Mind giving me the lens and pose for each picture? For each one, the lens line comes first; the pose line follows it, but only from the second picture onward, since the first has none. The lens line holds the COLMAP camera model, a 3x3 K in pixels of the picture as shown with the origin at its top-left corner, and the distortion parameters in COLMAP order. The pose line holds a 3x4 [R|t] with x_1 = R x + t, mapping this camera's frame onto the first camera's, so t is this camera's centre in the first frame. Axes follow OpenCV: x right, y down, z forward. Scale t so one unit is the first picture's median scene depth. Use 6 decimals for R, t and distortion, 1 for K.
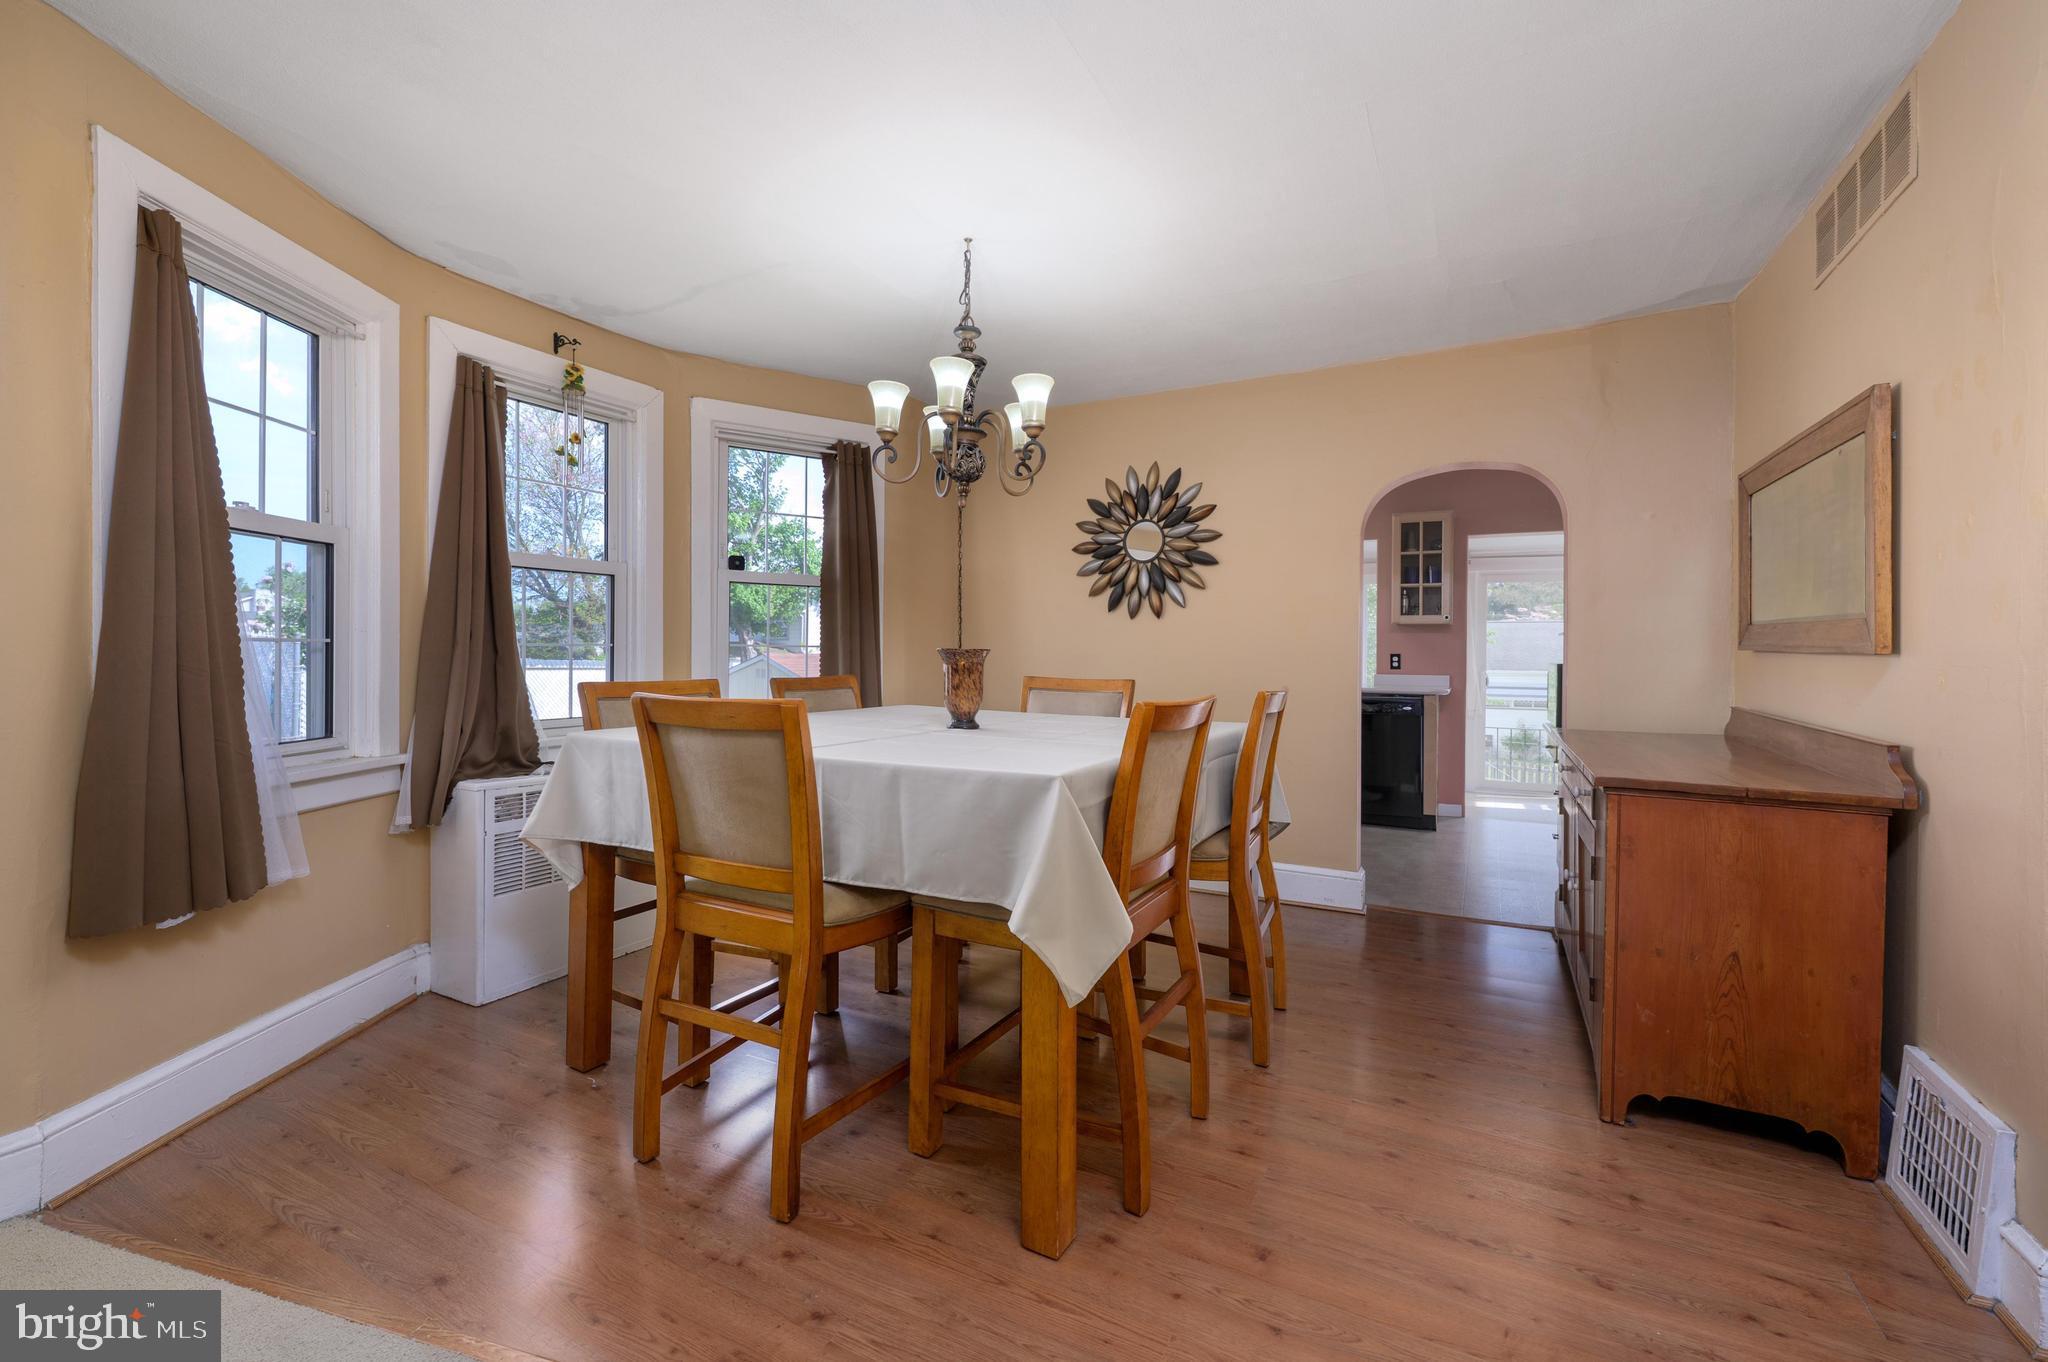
lens RADIAL K [[811.2, 0, 1037.1], [0, 811.2, 658.4], [0, 0, 1]] dist [-0.000734, 0.000035]
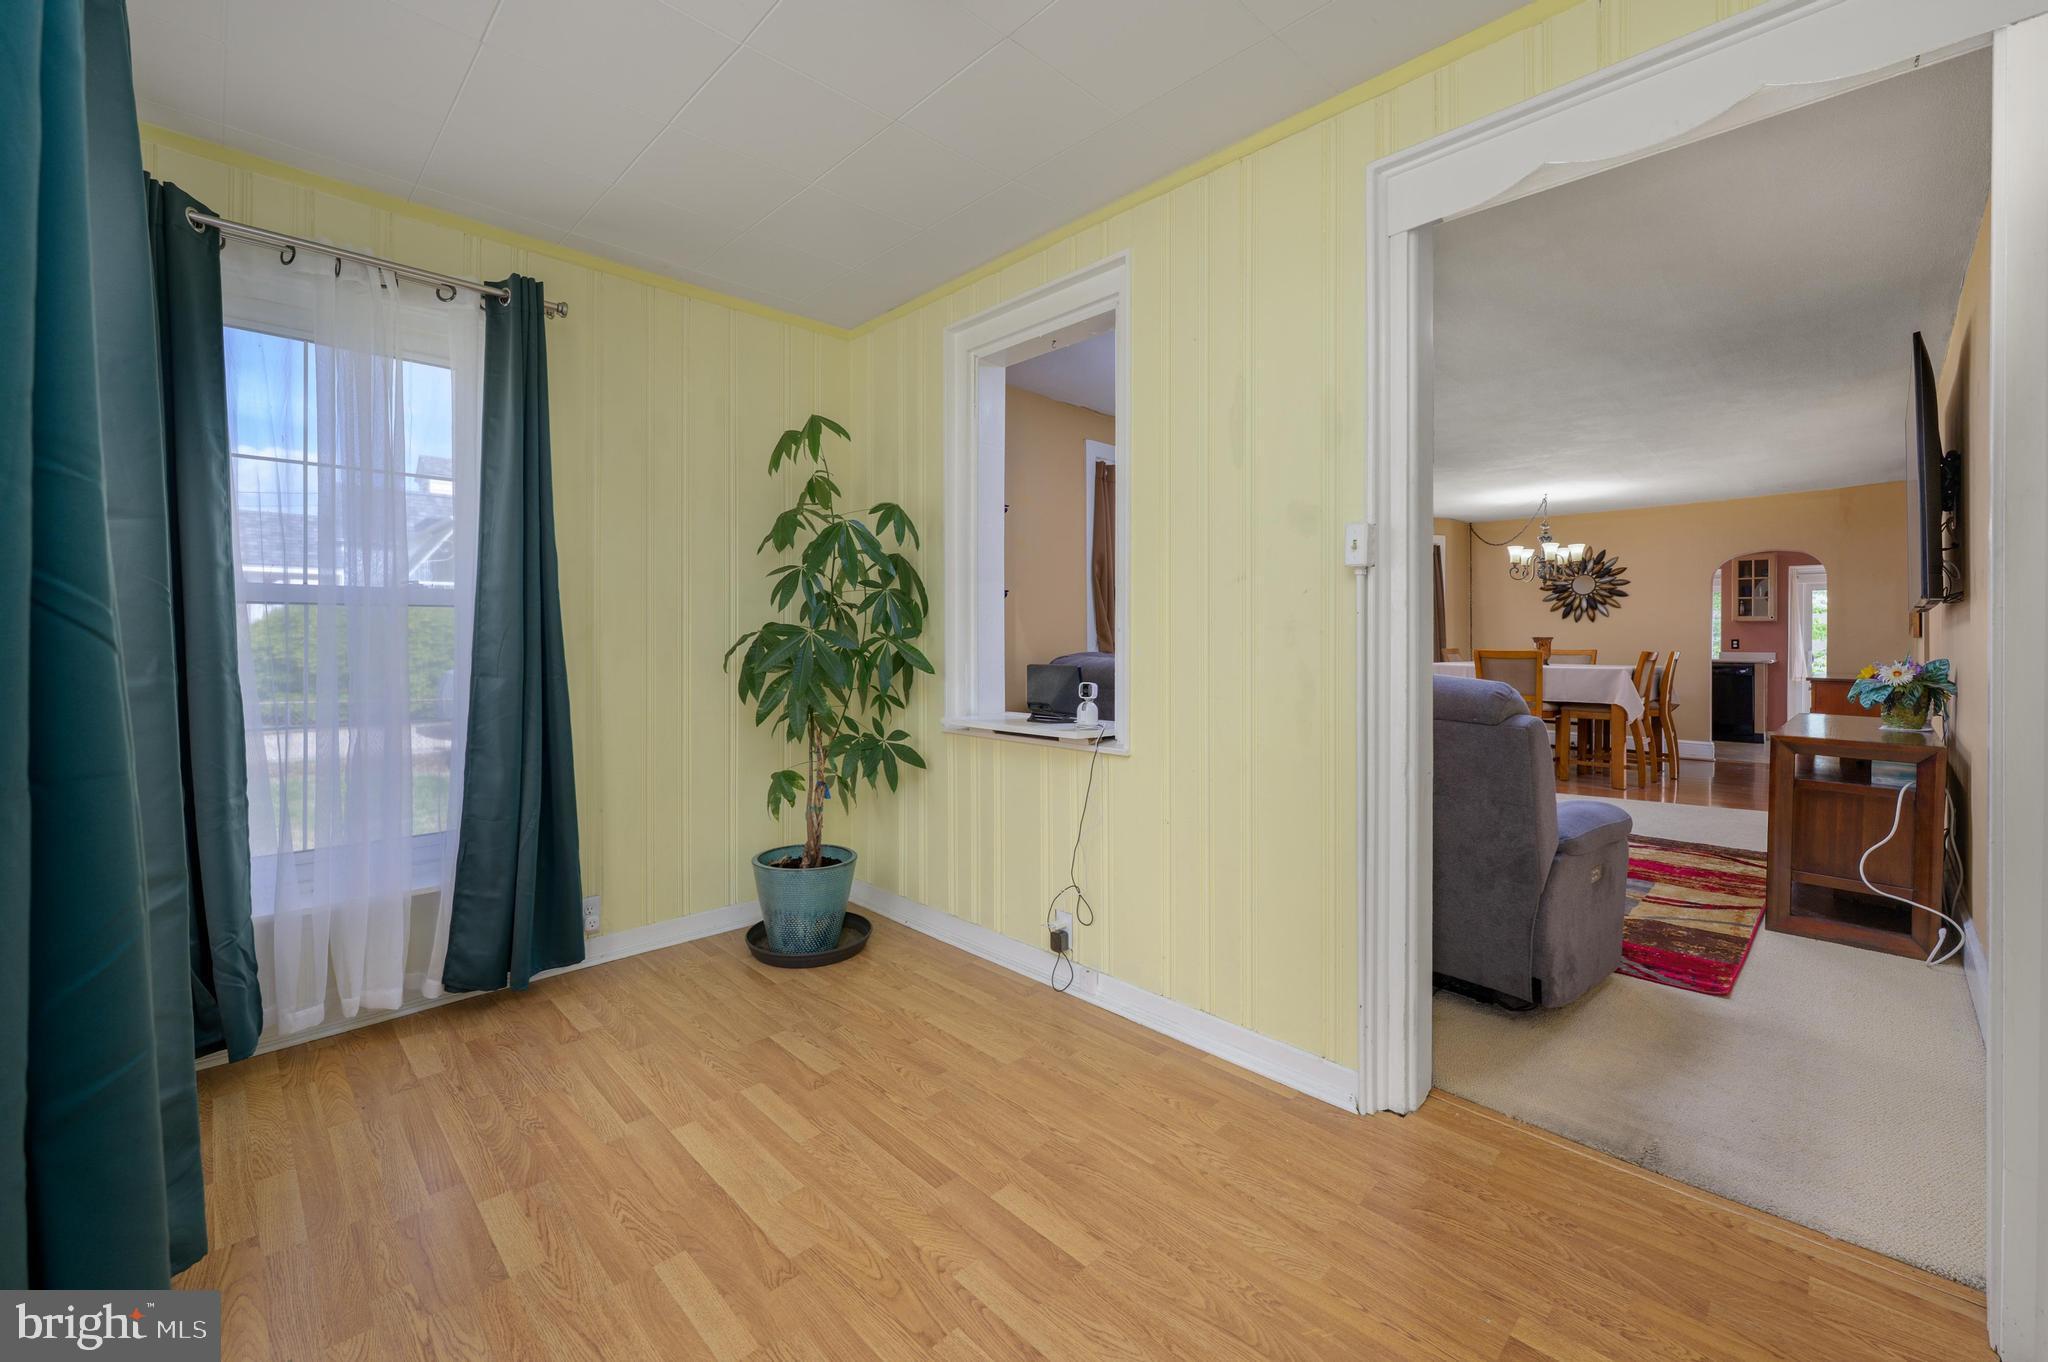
lens RADIAL K [[830.4, 0, 1016.3], [0, 830.4, 645.2], [0, 0, 1]] dist [0.001218, 0.000247]
pose [[0.952218, -0.002044, -0.305412, -0.603991], [0.001665, 0.999997, -0.001500, 0.010436], [0.305414, 0.000920, 0.952219, -1.470373]]
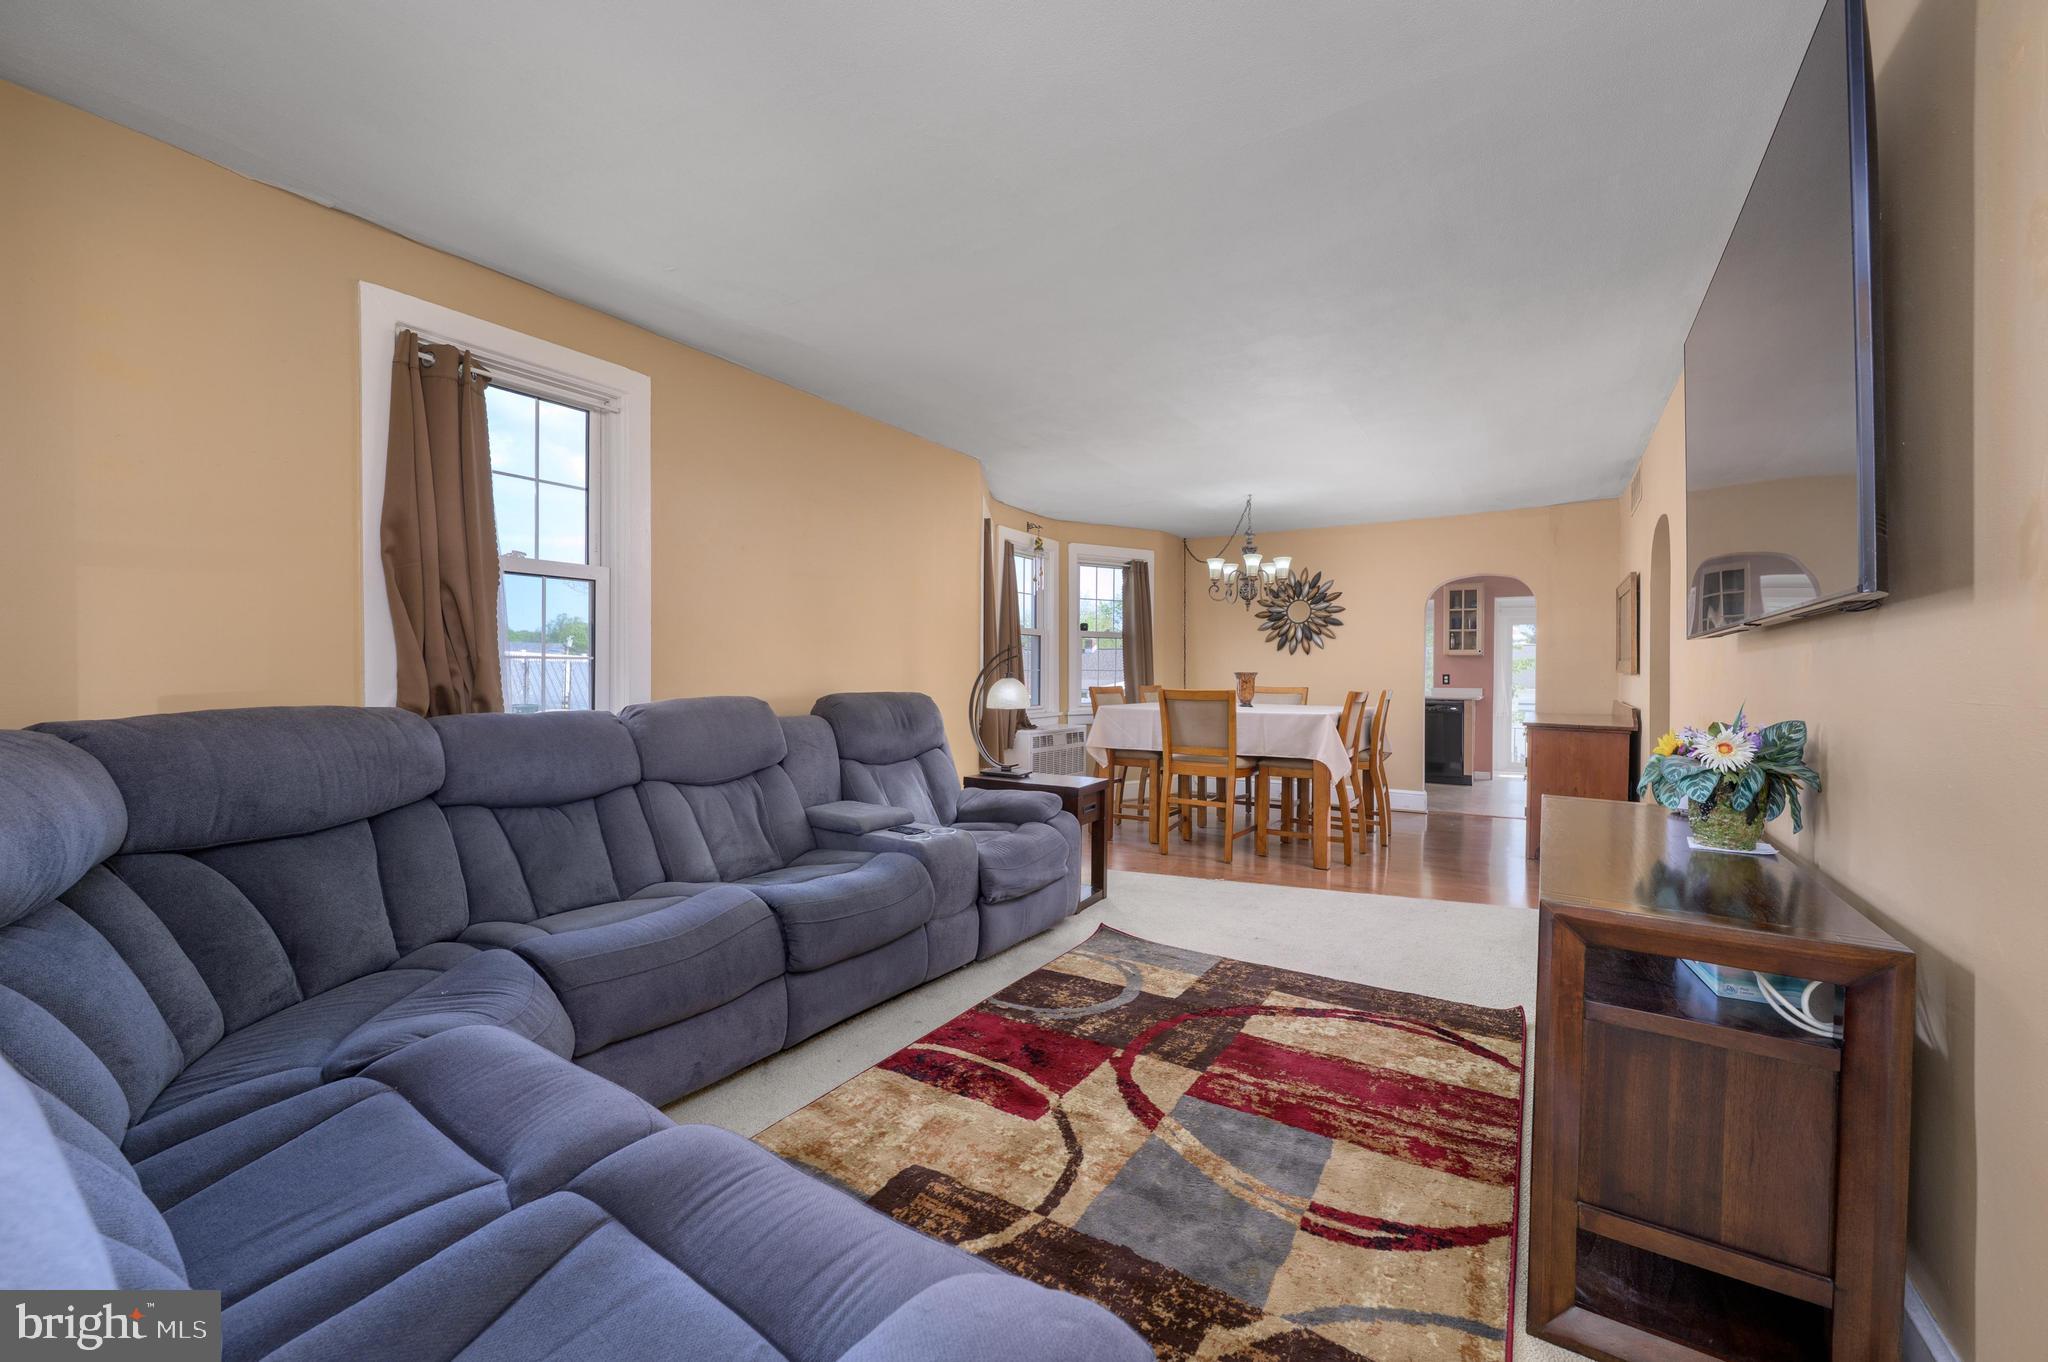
lens RADIAL K [[794.9, 0, 1024.0], [0, 794.9, 681.0], [0, 0, 1]] dist [0.000480, 0.000059]
pose [[0.996791, 0.000350, -0.080051, -0.337157], [0.000030, 0.999989, 0.004750, 0.000753], [0.080051, -0.004737, 0.996779, -0.811441]]
